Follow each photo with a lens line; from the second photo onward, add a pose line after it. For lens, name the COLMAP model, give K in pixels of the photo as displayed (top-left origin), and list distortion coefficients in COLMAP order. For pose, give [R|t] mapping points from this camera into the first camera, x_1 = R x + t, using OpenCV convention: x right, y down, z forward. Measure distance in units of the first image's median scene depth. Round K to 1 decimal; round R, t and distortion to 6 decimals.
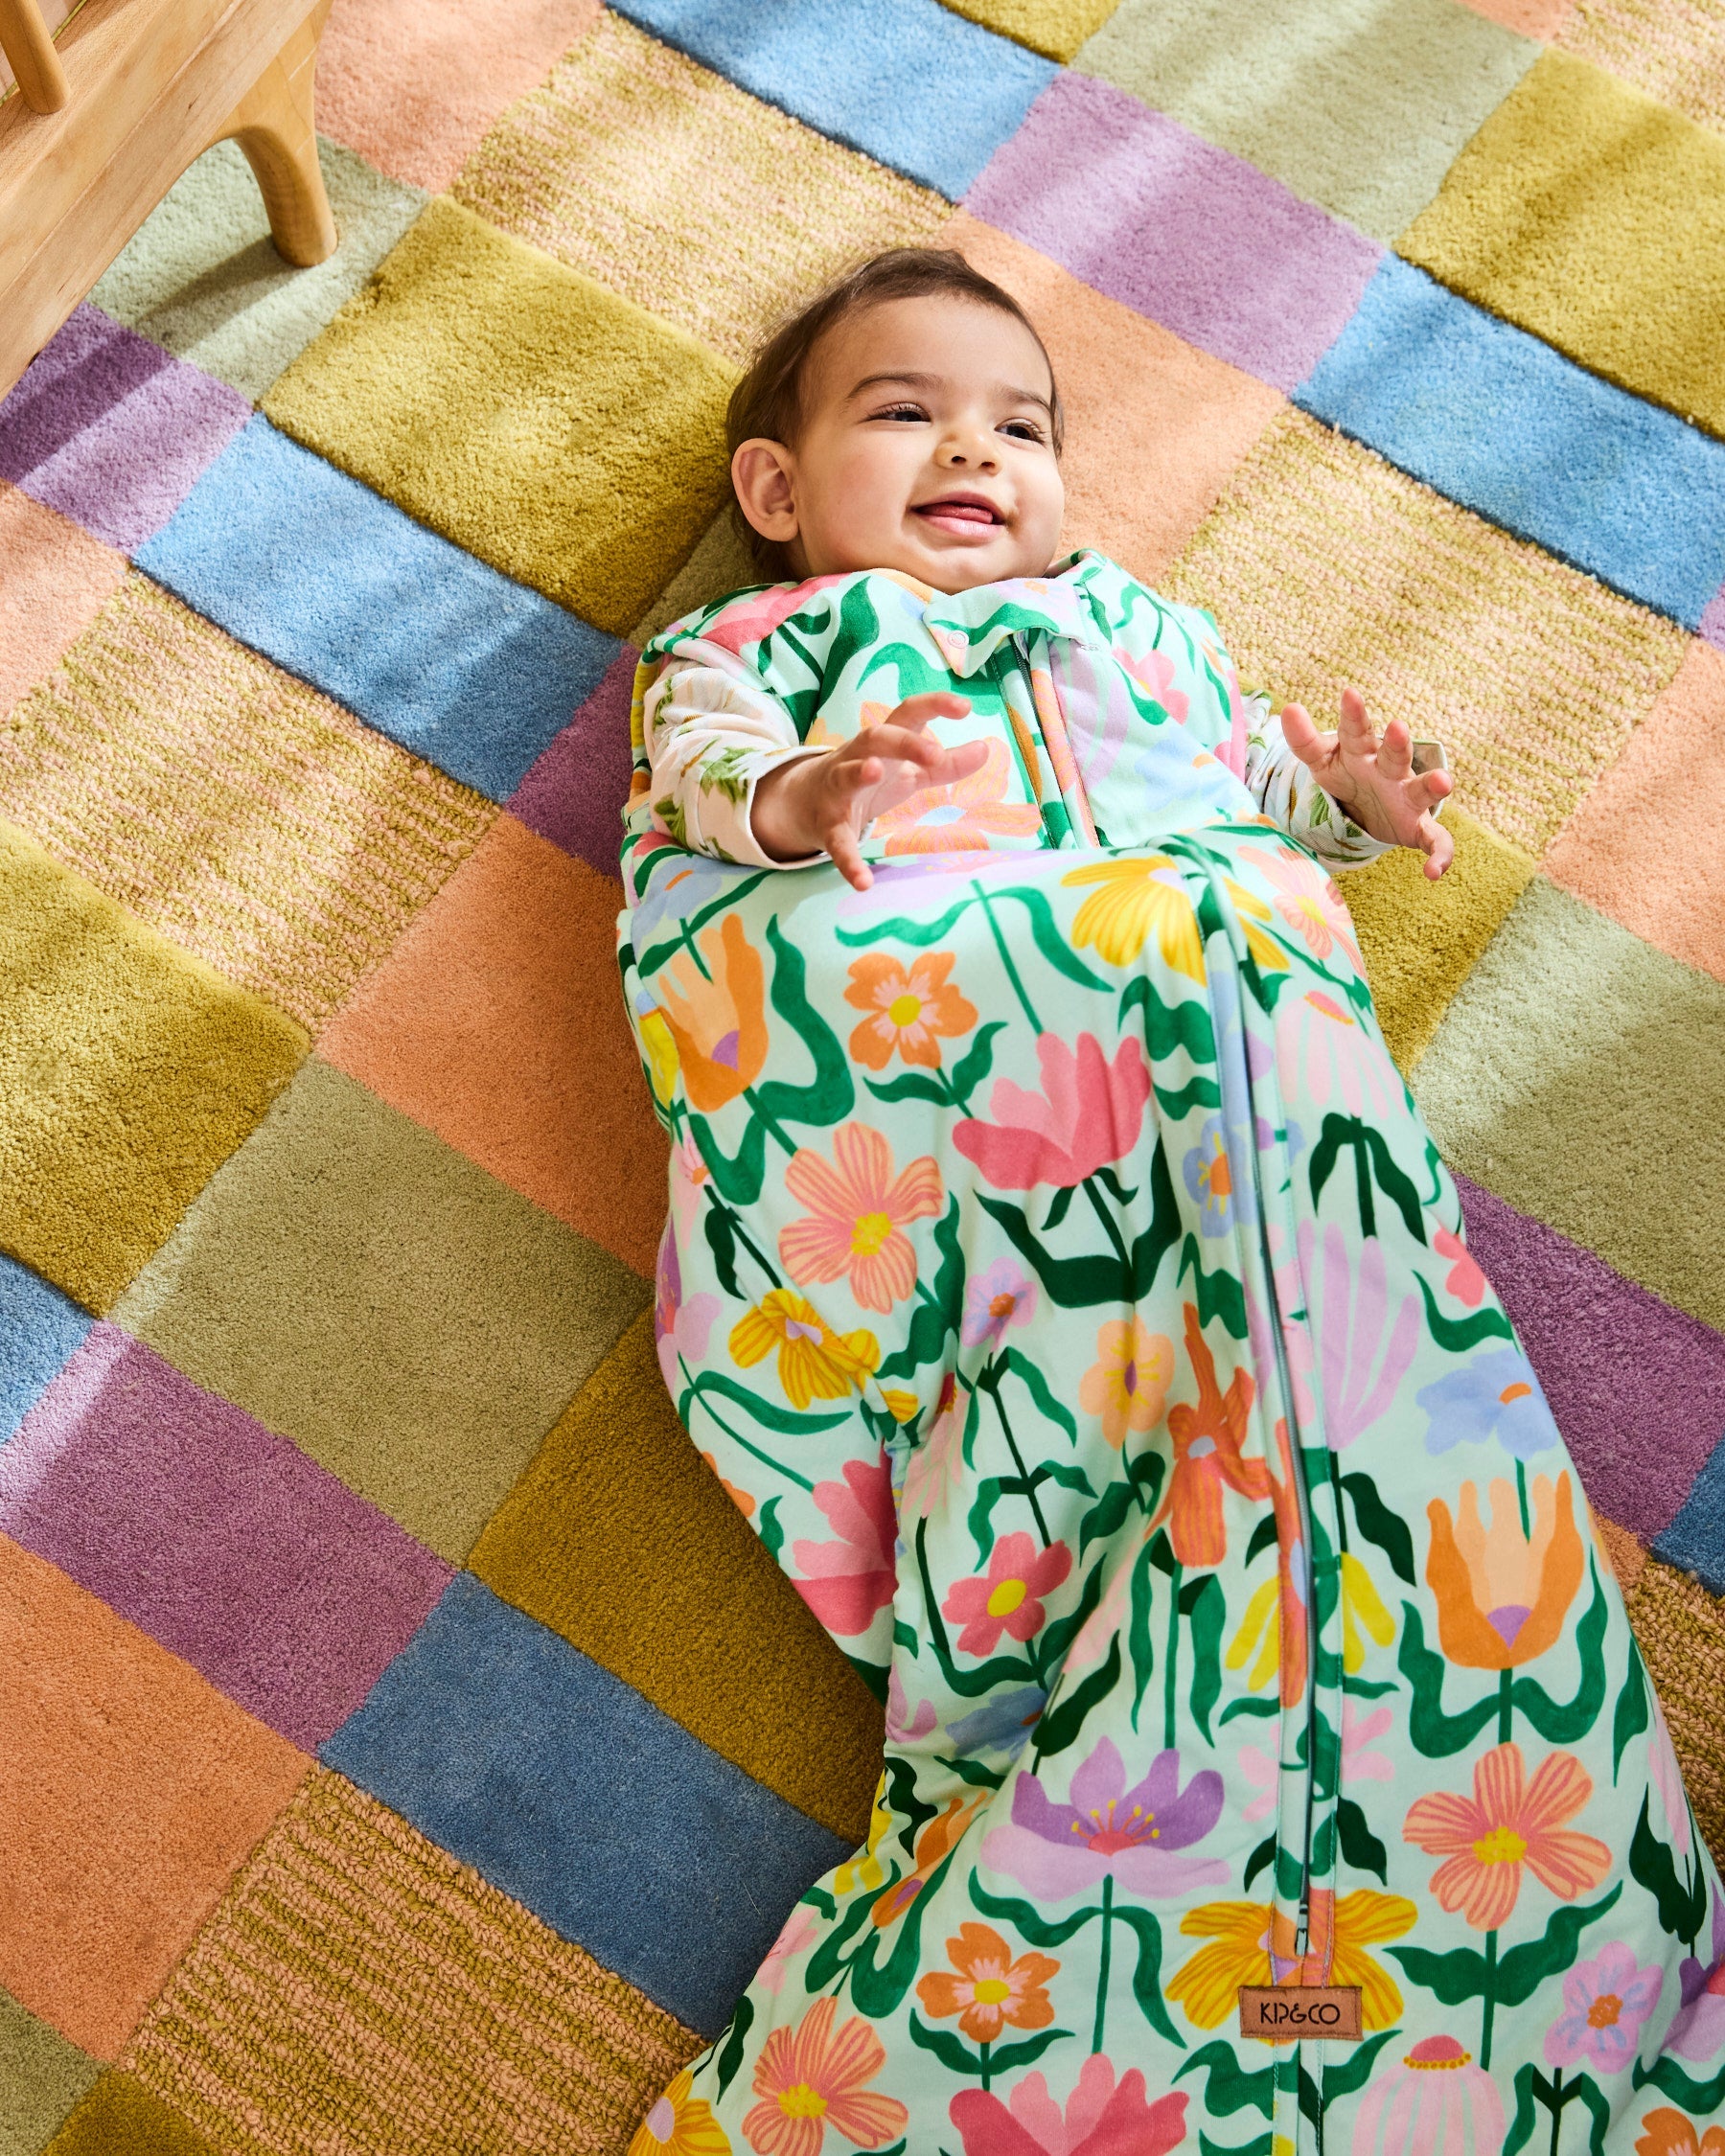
lens RADIAL K [[3158.8, 0, 862.5], [0, 3158.8, 1078.0], [0, 0, 1]] dist [0.021589, 0.045190]
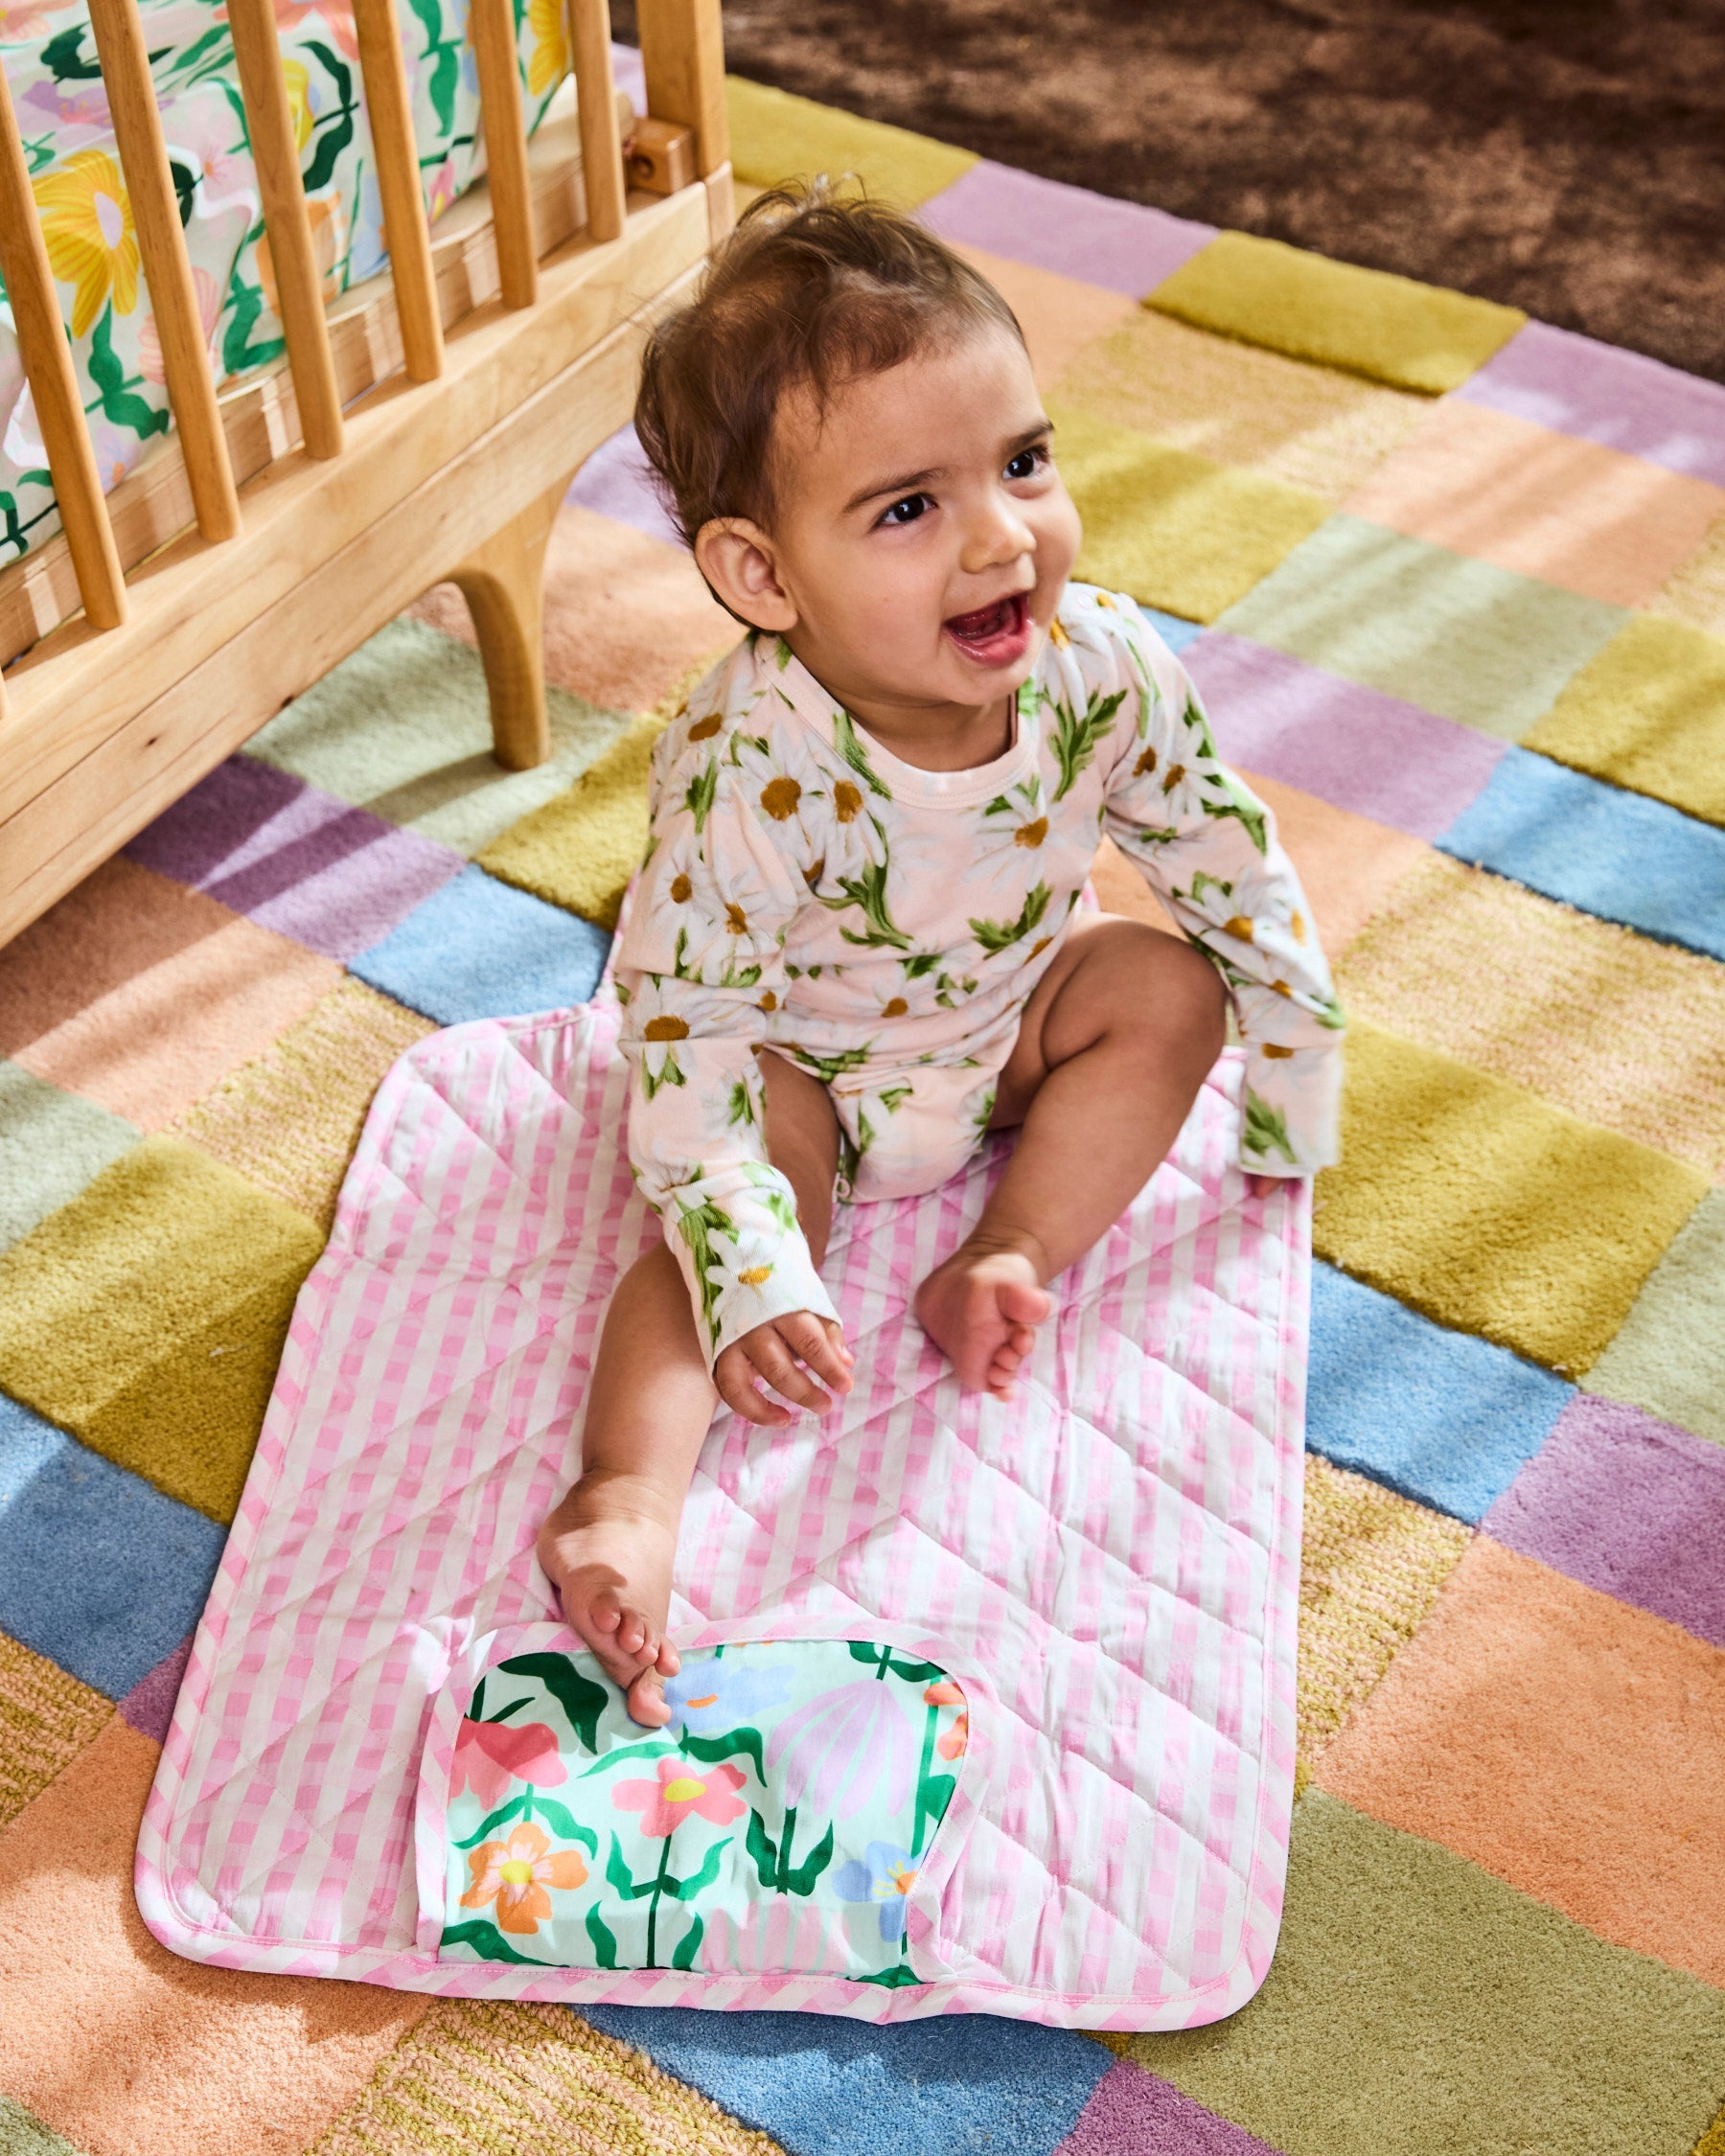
lens RADIAL K [[3158.8, 0, 862.5], [0, 3158.8, 1078.0], [0, 0, 1]] dist [0.021589, 0.045190]
pose [[0.999854, 0.006961, -0.015633, -0.042927], [-0.012976, 0.903984, -0.427368, 0.330757], [0.011157, 0.427509, 0.903942, 0.062212]]
